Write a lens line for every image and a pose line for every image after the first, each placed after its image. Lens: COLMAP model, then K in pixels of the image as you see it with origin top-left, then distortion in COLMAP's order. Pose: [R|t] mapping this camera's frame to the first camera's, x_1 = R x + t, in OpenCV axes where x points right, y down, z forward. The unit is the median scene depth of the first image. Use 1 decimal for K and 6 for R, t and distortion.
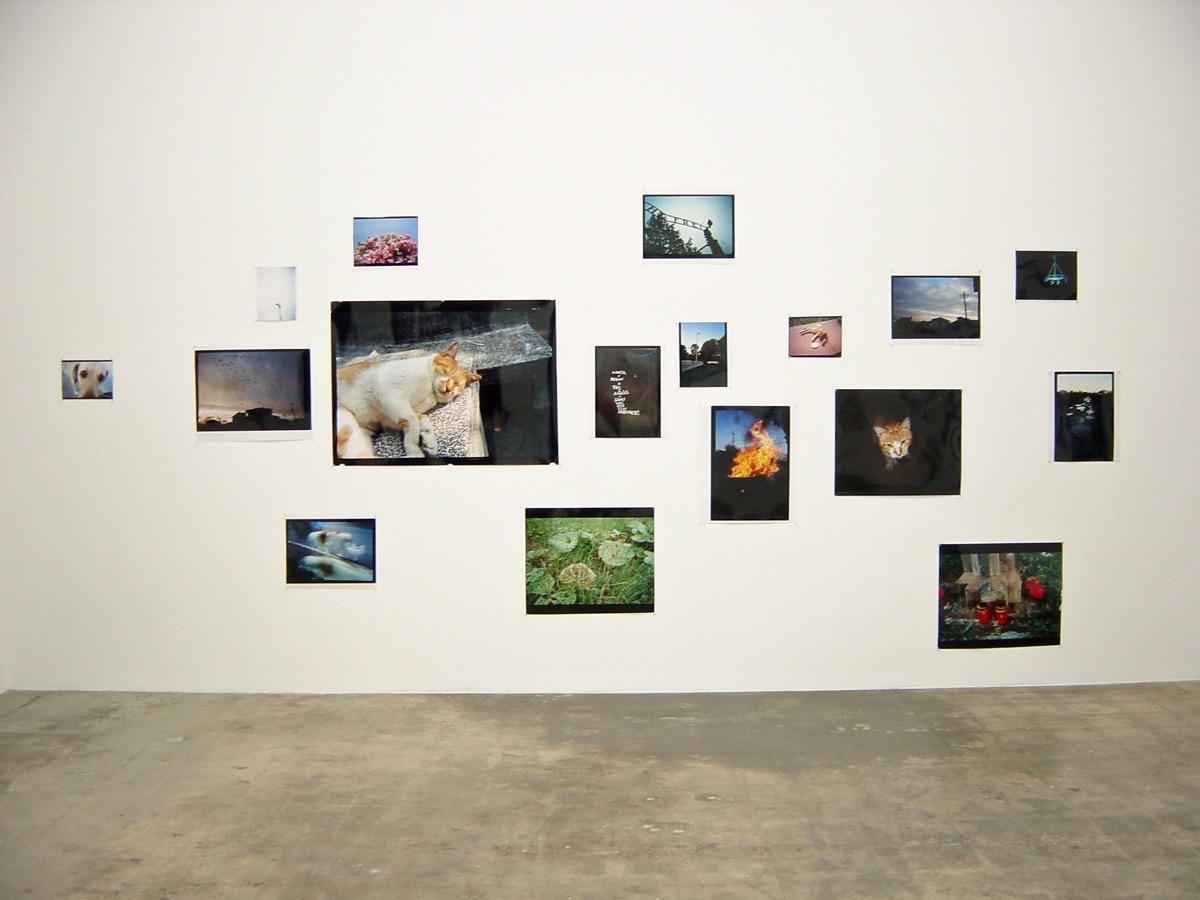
lens RADIAL K [[1357.8, 0, 602.3], [0, 1357.8, 452.0], [0, 0, 1]] dist [-0.131499, 0.000000]
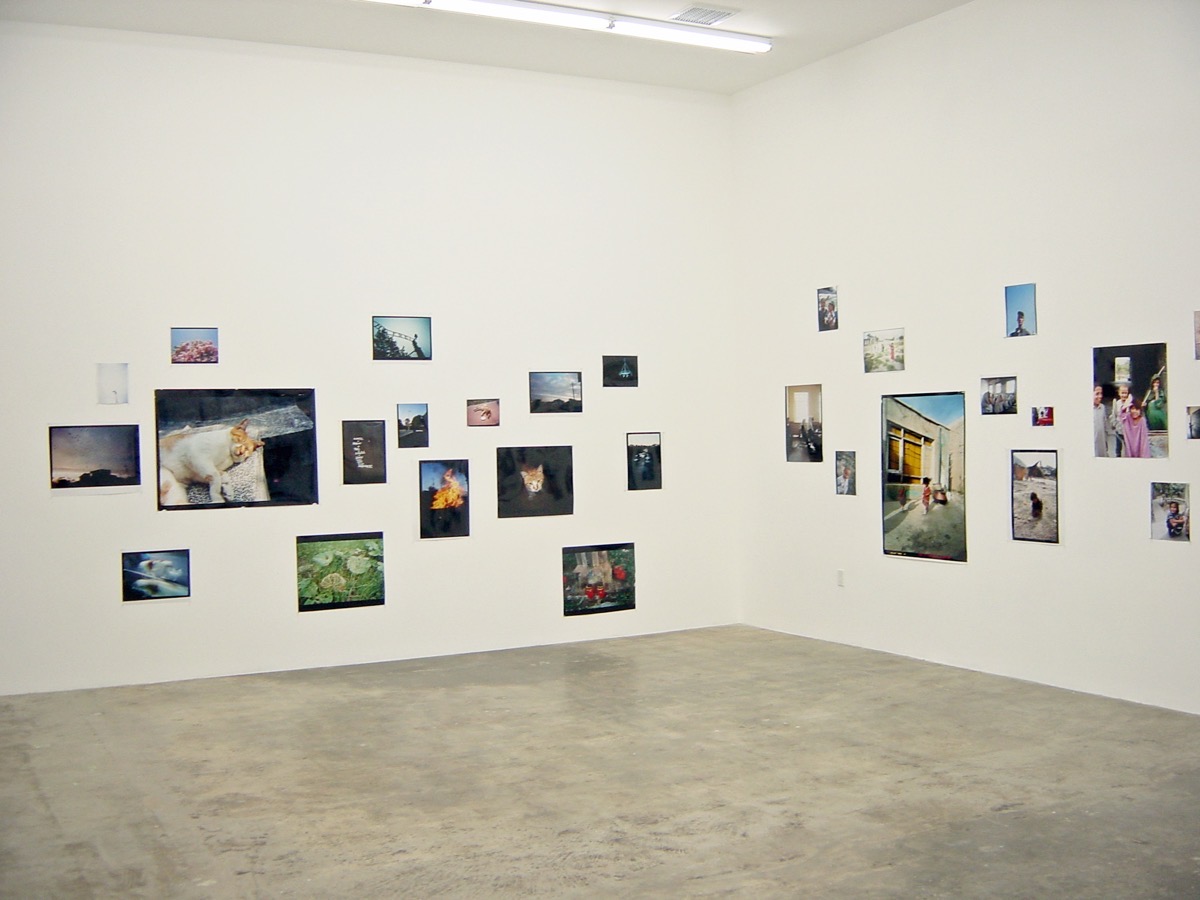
lens RADIAL K [[1357.8, 0, 599.1], [0, 1357.8, 448.8], [0, 0, 1]] dist [-0.131499, 0.000000]
pose [[0.883770, -0.019563, 0.467512, -0.431828], [0.041474, 0.998468, -0.036619, 0.015246], [-0.466079, 0.051753, 0.883228, -0.385115]]
